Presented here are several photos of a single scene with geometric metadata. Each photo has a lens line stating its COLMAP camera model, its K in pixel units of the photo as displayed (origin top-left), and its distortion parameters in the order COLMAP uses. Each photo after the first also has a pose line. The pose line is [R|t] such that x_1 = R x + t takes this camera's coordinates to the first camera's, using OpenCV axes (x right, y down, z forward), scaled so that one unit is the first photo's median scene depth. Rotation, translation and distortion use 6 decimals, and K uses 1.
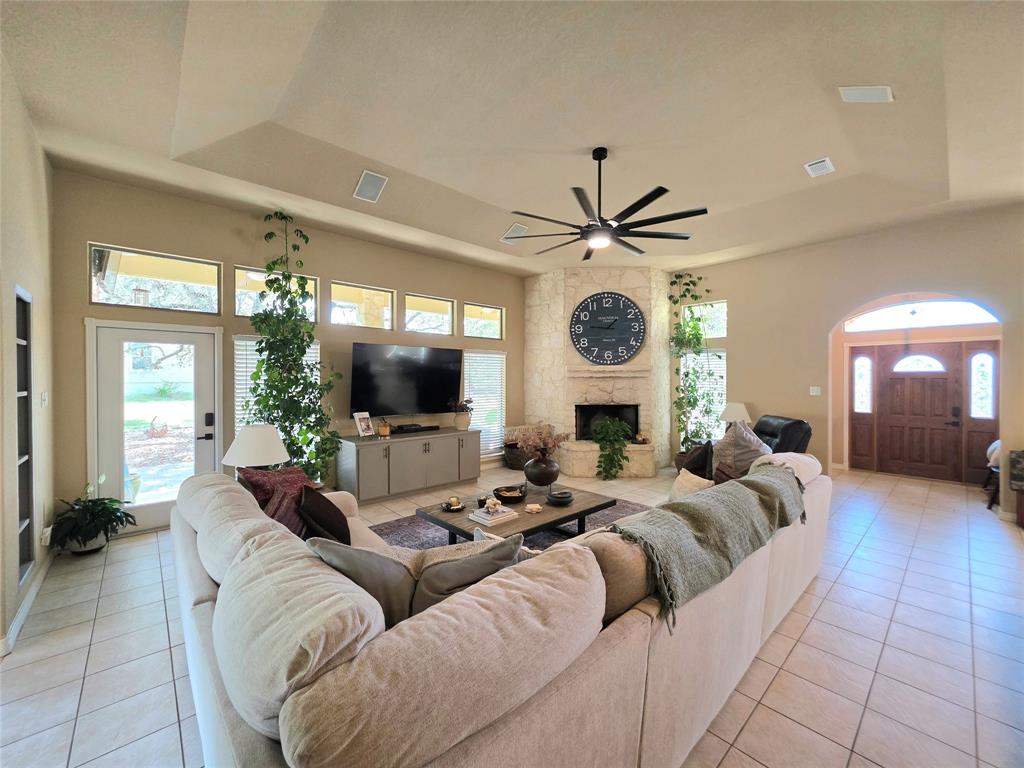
lens RADIAL K [[411.8, 0, 517.0], [0, 411.8, 382.2], [0, 0, 1]] dist [0.000901, -0.000412]
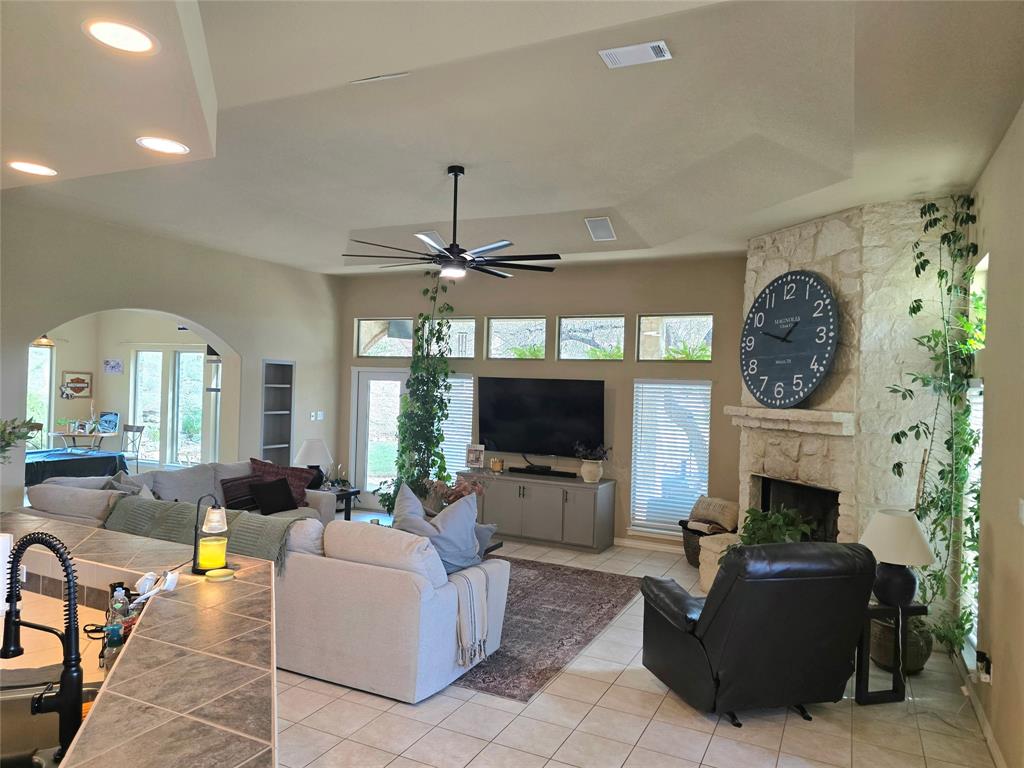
lens RADIAL K [[688.7, 0, 506.1], [0, 688.7, 386.7], [0, 0, 1]] dist [0.045012, -0.024879]
pose [[0.354835, 0.014247, -0.934820, 0.939093], [-0.038458, 0.999260, 0.000631, -0.056133], [0.934138, 0.035727, 0.355120, 0.340134]]
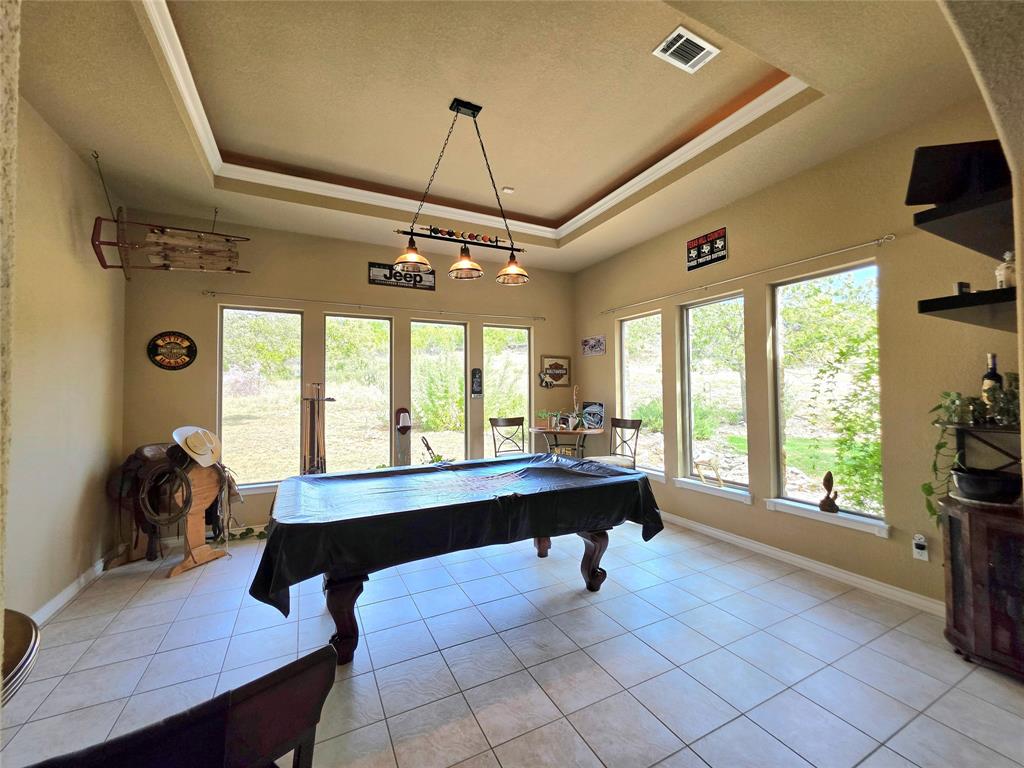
lens RADIAL K [[411.8, 0, 510.5], [0, 411.8, 380.7], [0, 0, 1]] dist [0.000901, -0.000412]
pose [[-0.272396, -0.022797, -0.961915, -0.182935], [0.002176, 0.999702, -0.024309, 0.021219], [0.962183, -0.008715, -0.272266, 0.108143]]
